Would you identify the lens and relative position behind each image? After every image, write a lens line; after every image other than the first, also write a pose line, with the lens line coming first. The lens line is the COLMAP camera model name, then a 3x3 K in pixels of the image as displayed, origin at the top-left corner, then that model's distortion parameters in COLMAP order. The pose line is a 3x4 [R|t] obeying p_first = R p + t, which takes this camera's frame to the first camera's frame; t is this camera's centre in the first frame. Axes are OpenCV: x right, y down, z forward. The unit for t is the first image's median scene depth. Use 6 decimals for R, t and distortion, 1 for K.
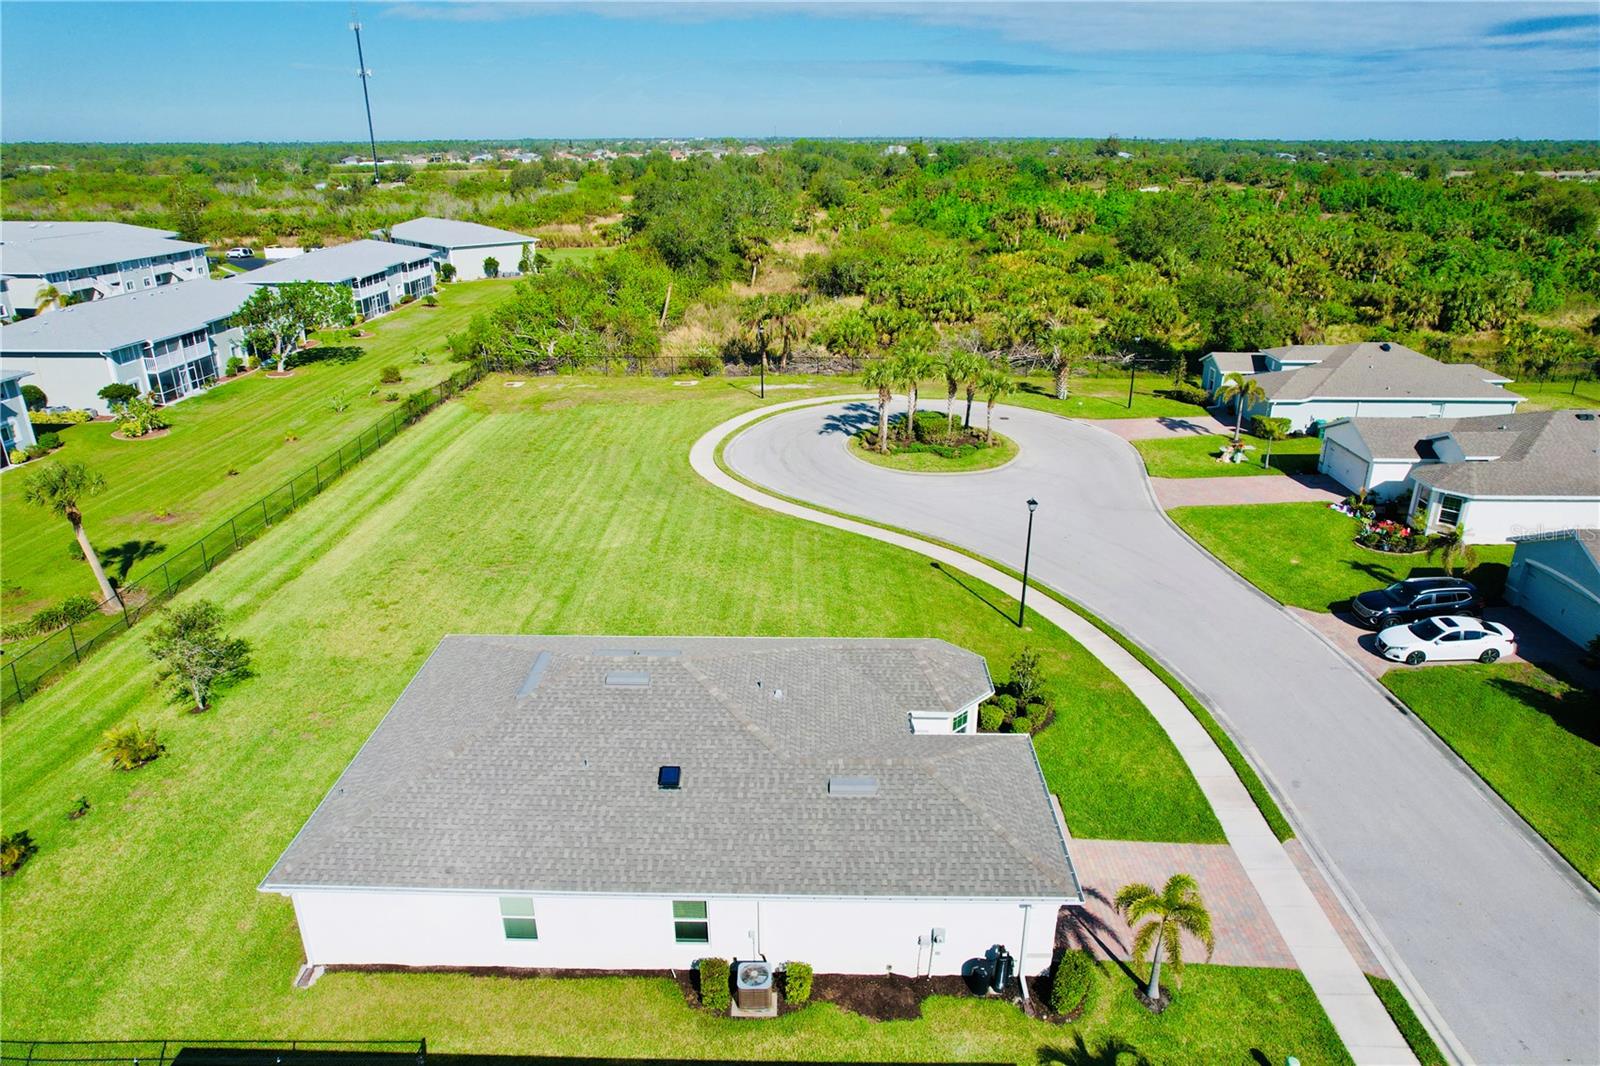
lens RADIAL K [[1028.6, 0, 803.7], [0, 1028.6, 532.2], [0, 0, 1]] dist [-0.079739, 0.069635]
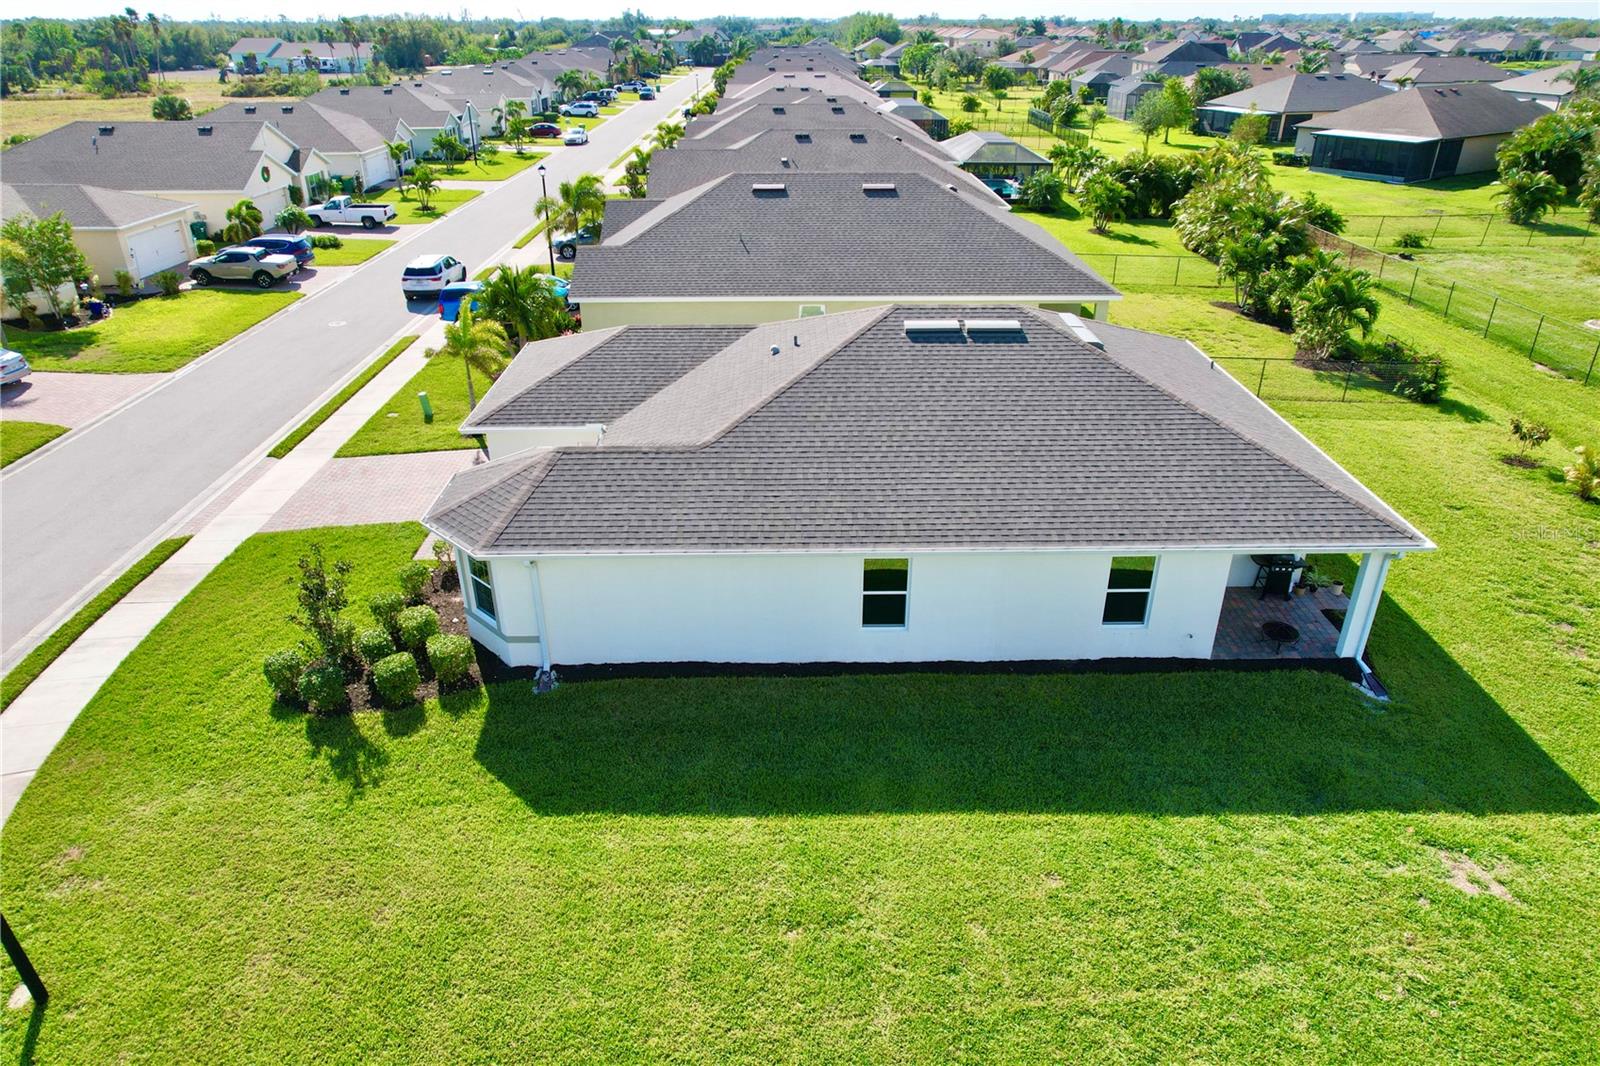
lens RADIAL K [[1026.5, 0, 803.4], [0, 1026.5, 534.6], [0, 0, 1]] dist [-0.079624, 0.071071]
pose [[-0.999387, 0.020969, -0.028020, -0.010711], [-0.006902, 0.666828, 0.745180, -0.164616], [0.034311, 0.744917, -0.666274, 0.782965]]
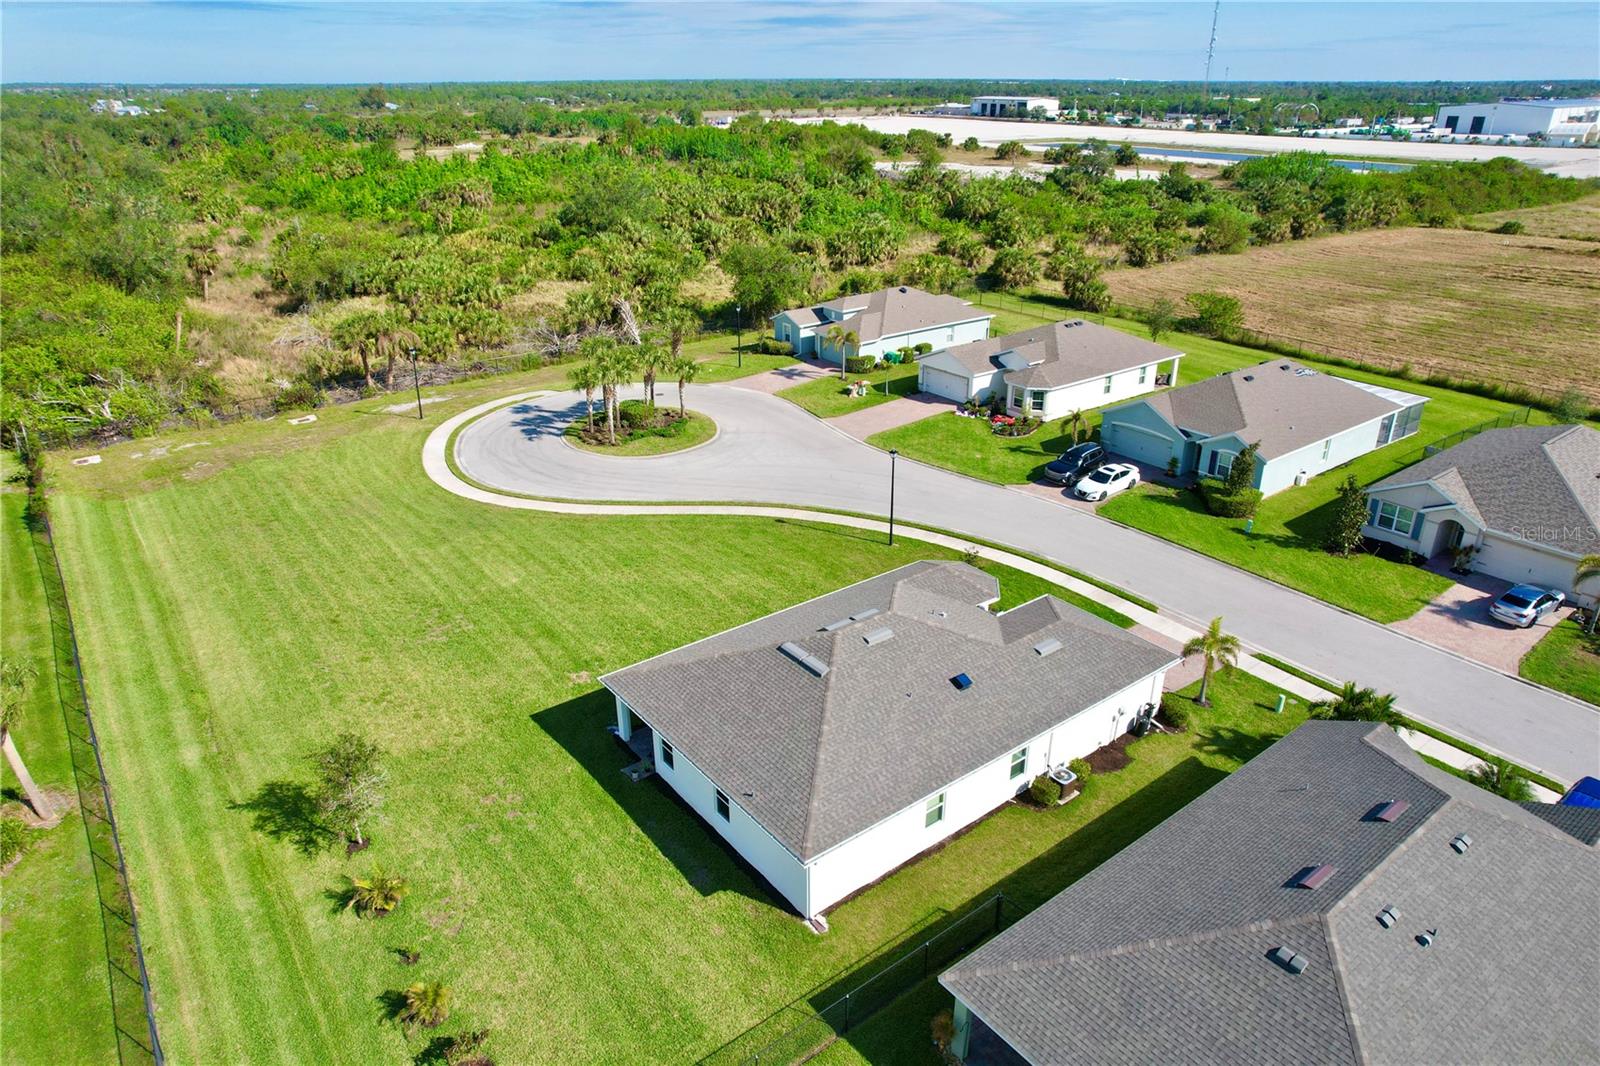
lens RADIAL K [[1028.6, 0, 803.7], [0, 1028.6, 532.2], [0, 0, 1]] dist [-0.079739, 0.069635]
pose [[0.780088, -0.255092, 0.571306, -0.455479], [0.226646, 0.966307, 0.121989, -0.080774], [-0.583176, 0.034322, 0.811621, -0.019687]]
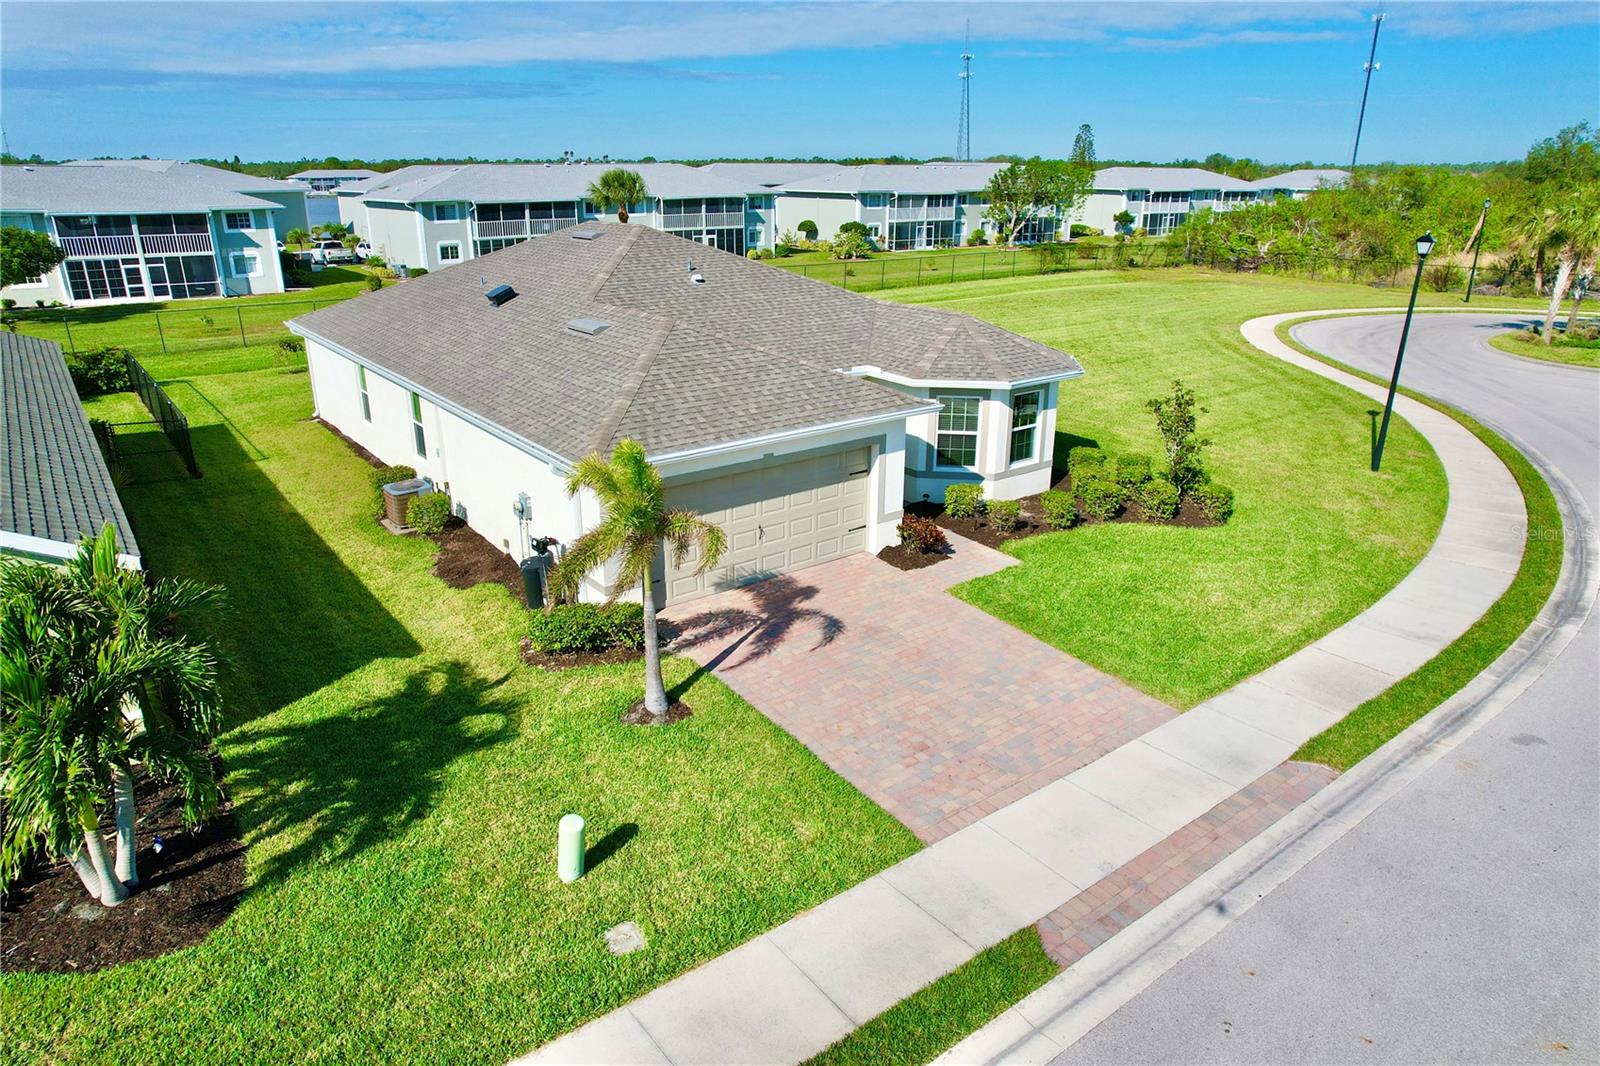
lens RADIAL K [[1028.6, 0, 803.7], [0, 1028.6, 532.2], [0, 0, 1]] dist [-0.079739, 0.069635]
pose [[0.622120, 0.267559, -0.735784, 0.314674], [-0.286469, 0.952415, 0.104119, 0.113222], [0.728630, 0.146005, 0.669164, 0.265651]]
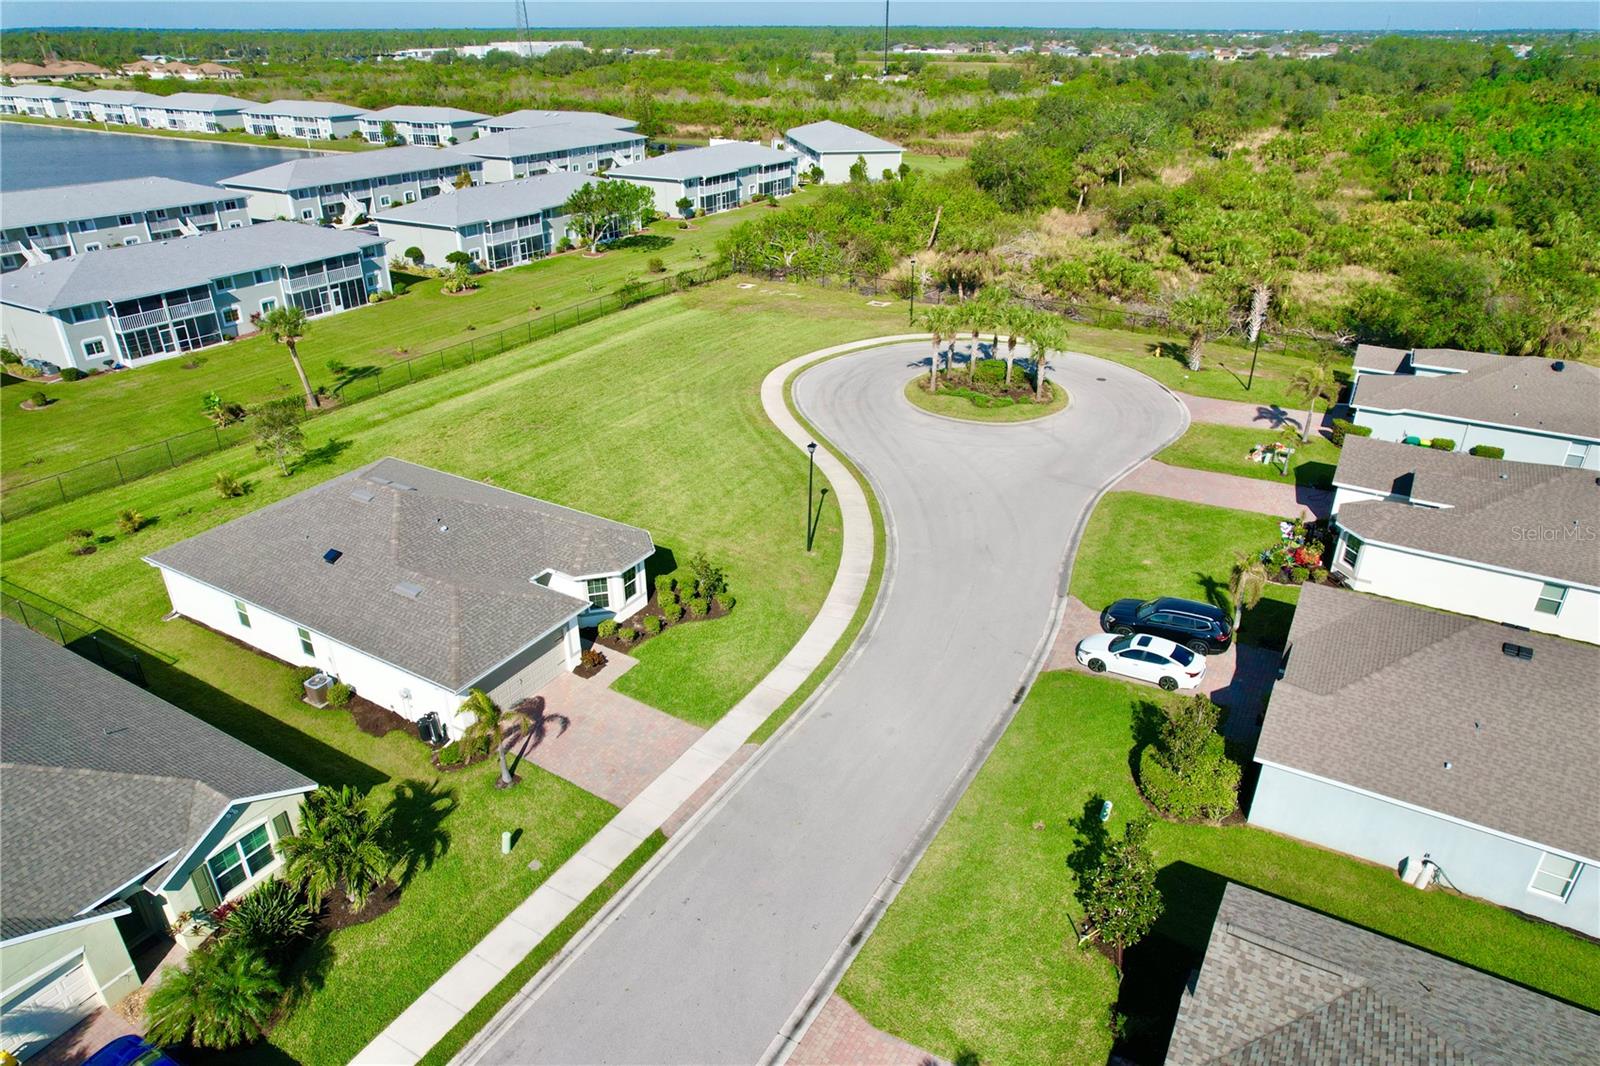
lens RADIAL K [[1028.6, 0, 803.7], [0, 1028.6, 532.2], [0, 0, 1]] dist [-0.079739, 0.069635]
pose [[0.873335, 0.221487, -0.433853, 0.501823], [-0.179604, 0.974312, 0.135859, -0.060588], [0.452800, -0.040729, 0.890681, -0.030666]]
